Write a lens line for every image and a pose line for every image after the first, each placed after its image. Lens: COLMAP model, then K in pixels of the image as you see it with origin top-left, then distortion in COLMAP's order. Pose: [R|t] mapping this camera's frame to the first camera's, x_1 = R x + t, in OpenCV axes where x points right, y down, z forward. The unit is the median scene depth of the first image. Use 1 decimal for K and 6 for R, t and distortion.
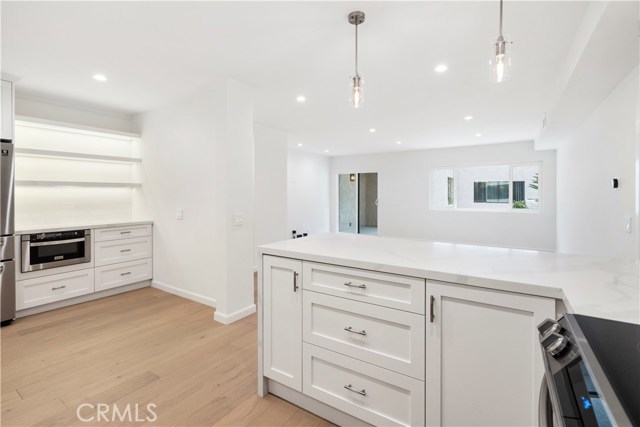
lens RADIAL K [[292.4, 0, 318.5], [0, 292.4, 194.5], [0, 0, 1]] dist [-0.007267, 0.002236]
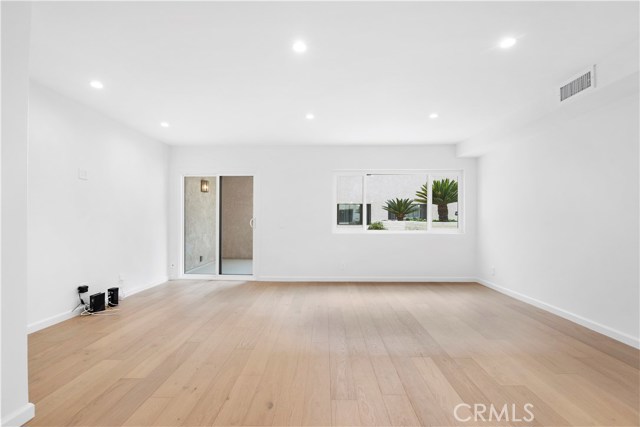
lens RADIAL K [[292.4, 0, 318.6], [0, 292.4, 217.7], [0, 0, 1]] dist [-0.007267, 0.002236]
pose [[0.854270, 0.004367, 0.519811, -0.012151], [-0.002784, 0.999989, -0.003826, 0.036424], [-0.519822, 0.001821, 0.854272, 0.813469]]
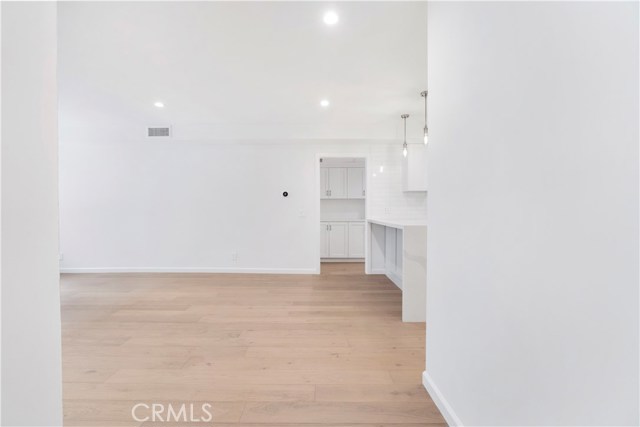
lens RADIAL K [[278.7, 0, 320.5], [0, 278.7, 214.0], [0, 0, 1]] dist [-0.008299, 0.000141]
pose [[-0.548664, -0.007464, 0.836010, -0.438047], [0.003209, 0.999934, 0.011033, 0.046802], [-0.836037, 0.008736, -0.548603, 1.149043]]
